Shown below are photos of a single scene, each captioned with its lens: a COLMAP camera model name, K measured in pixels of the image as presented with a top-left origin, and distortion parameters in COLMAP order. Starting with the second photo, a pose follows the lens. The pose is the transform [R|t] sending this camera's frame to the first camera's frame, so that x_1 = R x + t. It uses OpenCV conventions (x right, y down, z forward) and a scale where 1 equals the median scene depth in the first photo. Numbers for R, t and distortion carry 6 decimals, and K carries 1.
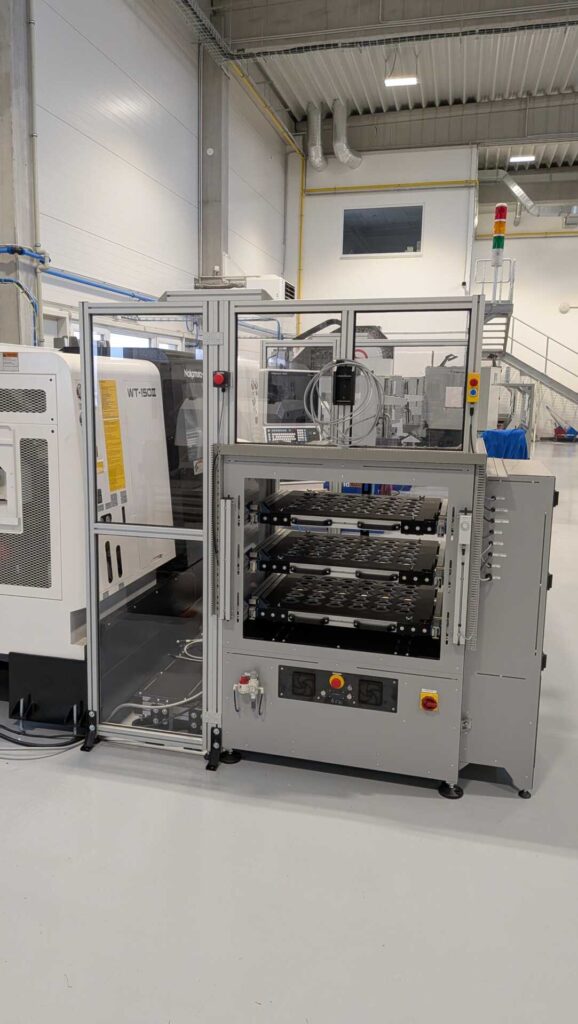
lens RADIAL K [[736.8, 0, 261.2], [0, 736.8, 516.5], [0, 0, 1]] dist [0.075007, -0.123540]
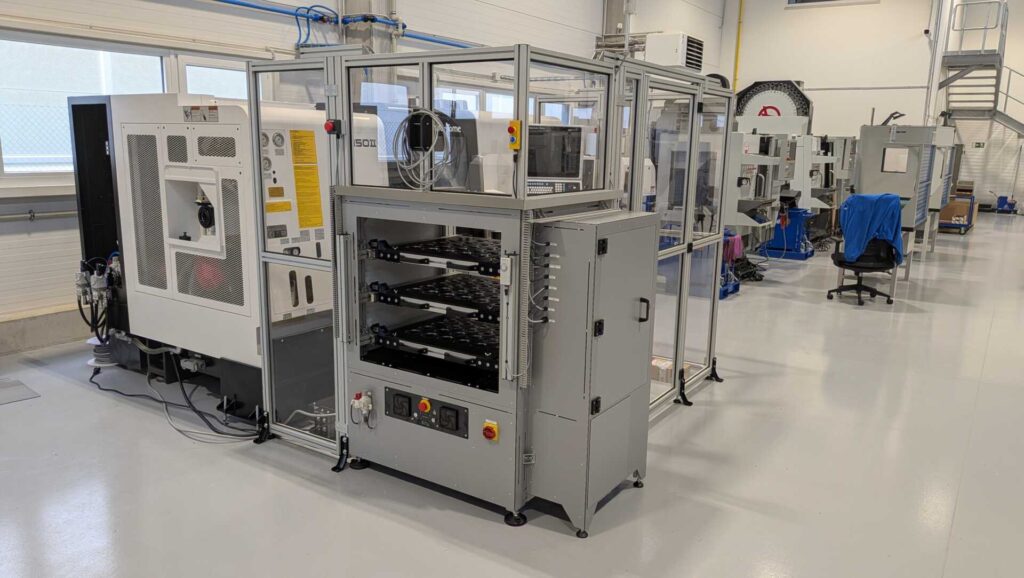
lens RADIAL K [[736.8, 0, 514.6], [0, 736.8, 313.7], [0, 0, 1]] dist [0.075007, -0.123540]
pose [[0.946858, 0.076443, -0.312437, 0.531456], [-0.062881, 0.996598, 0.053270, 0.018609], [0.315446, -0.030792, 0.948444, 0.003352]]
